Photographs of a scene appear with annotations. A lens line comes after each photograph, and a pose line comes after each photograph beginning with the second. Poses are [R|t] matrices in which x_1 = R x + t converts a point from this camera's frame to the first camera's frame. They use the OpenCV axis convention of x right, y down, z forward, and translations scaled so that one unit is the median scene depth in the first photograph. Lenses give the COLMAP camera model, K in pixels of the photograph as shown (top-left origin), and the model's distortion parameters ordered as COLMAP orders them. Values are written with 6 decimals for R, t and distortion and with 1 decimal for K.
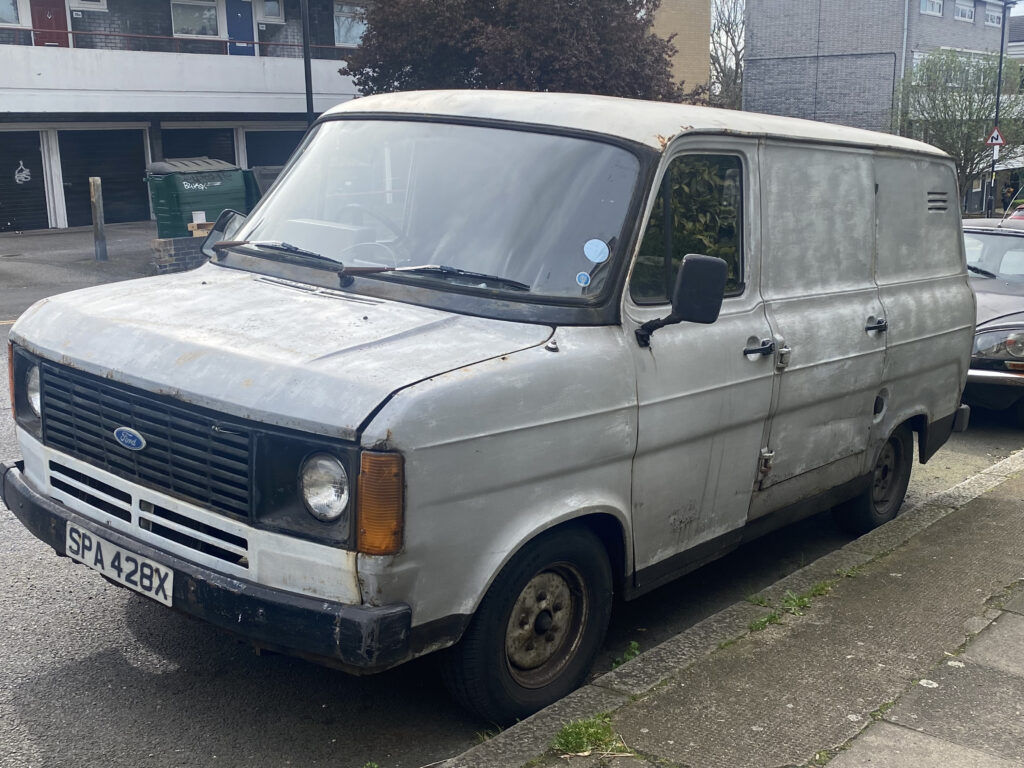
lens RADIAL K [[1183.9, 0, 512.0], [0, 1183.9, 384.0], [0, 0, 1]] dist [0.204123, -0.740095]
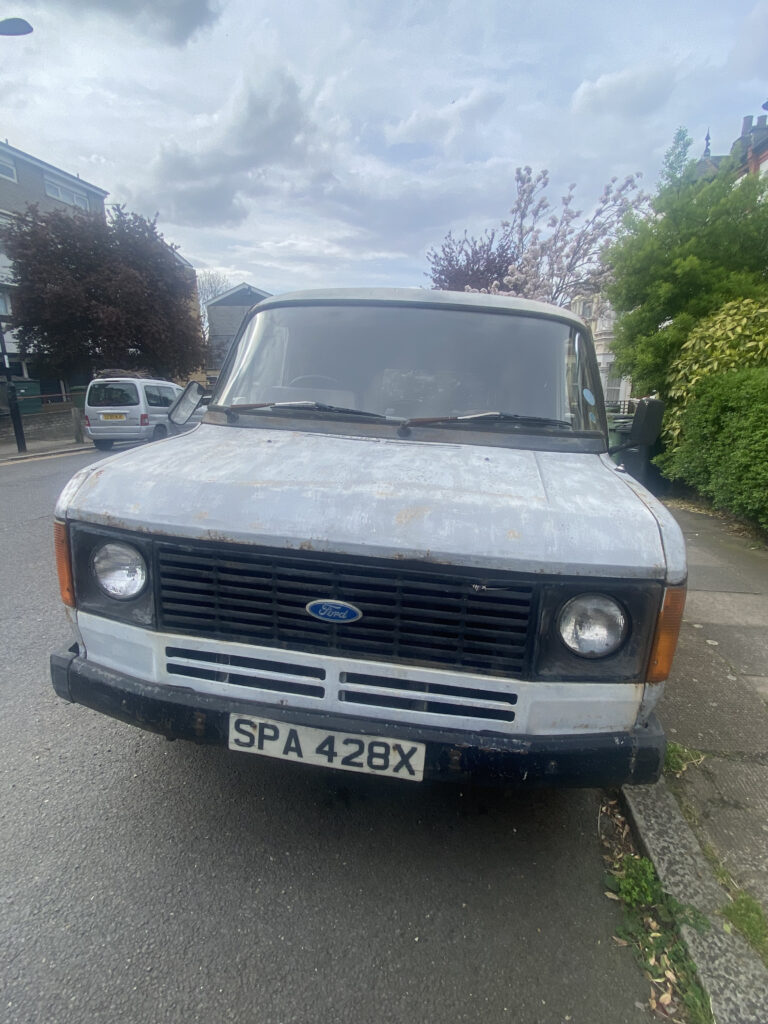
lens RADIAL K [[516.3, 0, 385.8], [0, 516.3, 501.0], [0, 0, 1]] dist [0.053770, -0.051302]
pose [[0.860239, -0.117186, 0.496242, -0.475911], [0.099926, 0.993105, 0.061296, -0.058454], [-0.500003, -0.003142, 0.866018, 0.649373]]
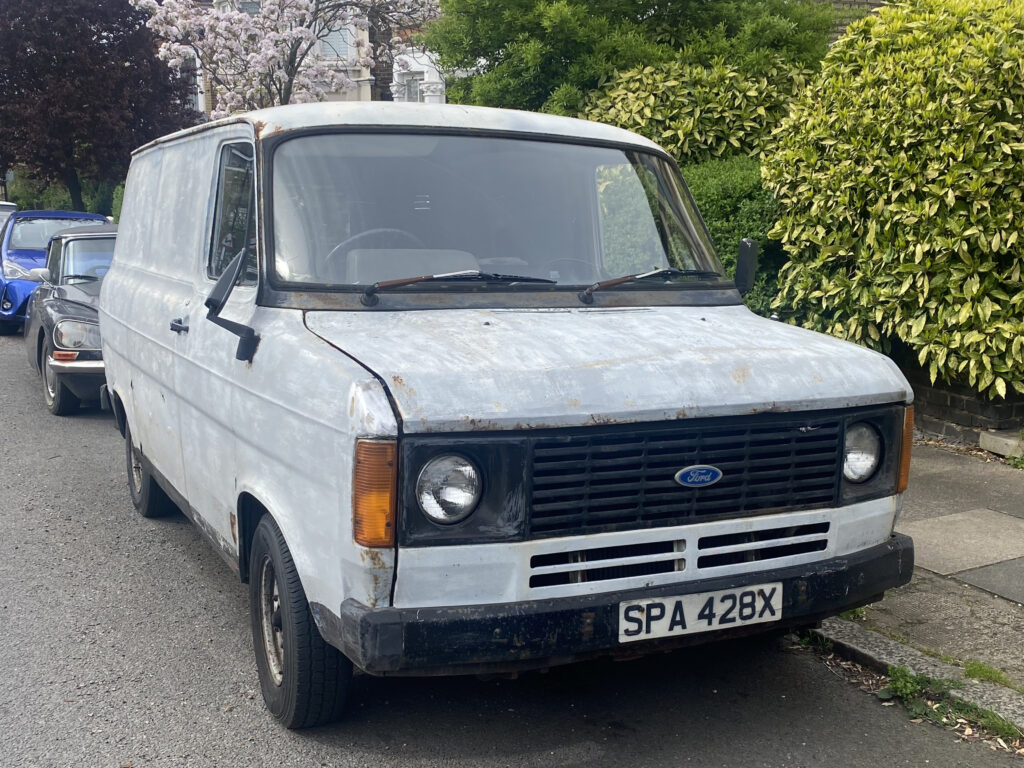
lens RADIAL K [[1183.9, 0, 512.0], [0, 1183.9, 384.0], [0, 0, 1]] dist [0.204123, -0.740095]
pose [[0.412244, -0.184943, 0.892105, -1.214364], [0.191359, 0.974914, 0.113683, -0.160957], [-0.890751, 0.123847, 0.437293, 0.723143]]
